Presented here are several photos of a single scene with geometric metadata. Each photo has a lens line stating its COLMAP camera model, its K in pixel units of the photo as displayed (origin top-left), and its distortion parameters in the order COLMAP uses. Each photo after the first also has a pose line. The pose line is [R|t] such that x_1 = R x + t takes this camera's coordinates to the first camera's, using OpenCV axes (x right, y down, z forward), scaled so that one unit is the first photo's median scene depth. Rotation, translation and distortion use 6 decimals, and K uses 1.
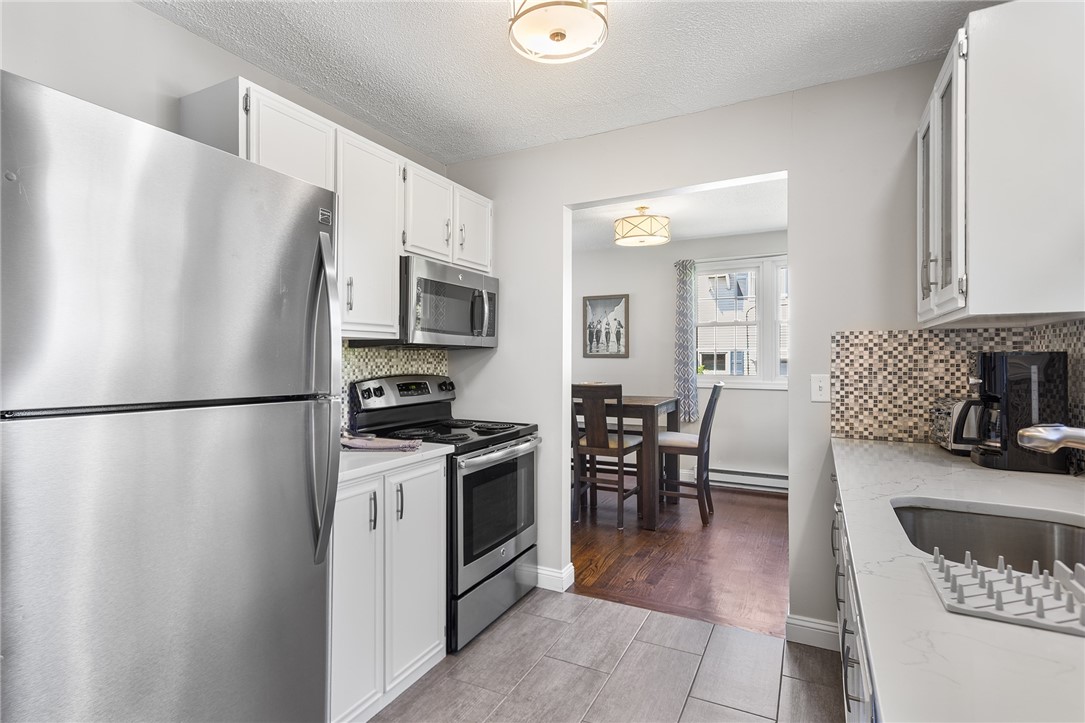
lens RADIAL K [[524.5, 0, 539.0], [0, 524.5, 358.6], [0, 0, 1]] dist [0.012331, 0.002365]
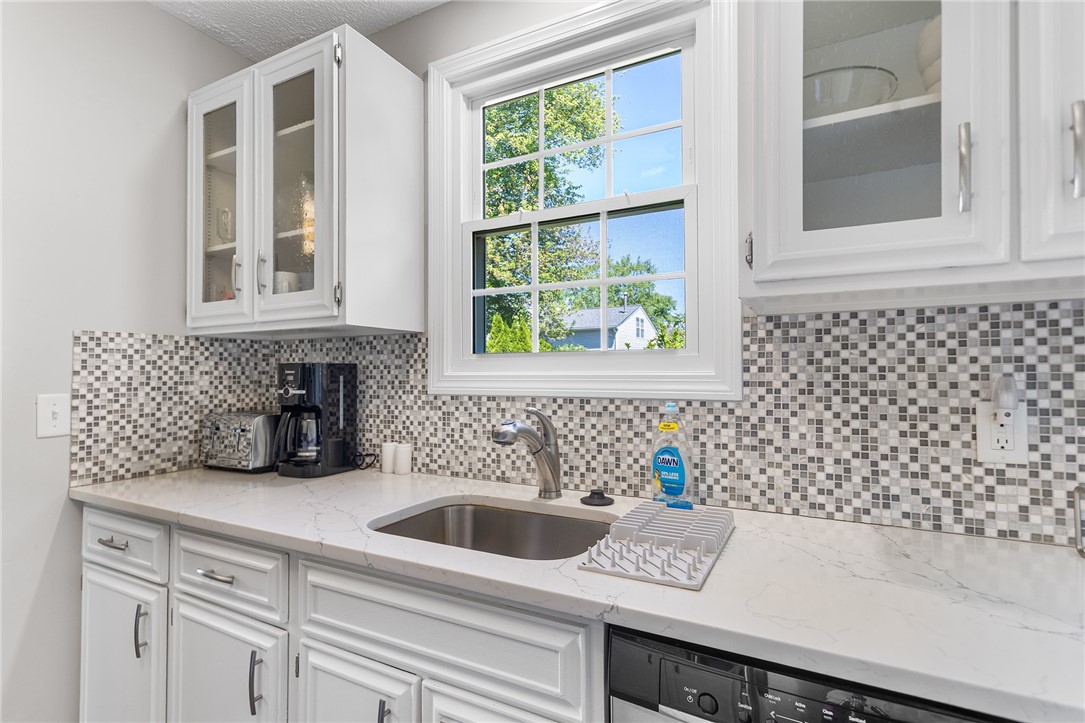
lens RADIAL K [[524.5, 0, 544.8], [0, 524.5, 362.9], [0, 0, 1]] dist [0.012331, 0.002365]
pose [[0.030258, 0.020106, 0.999340, -0.103850], [0.003651, 0.999789, -0.020226, 0.007504], [-0.999535, 0.004260, 0.030178, 0.393469]]
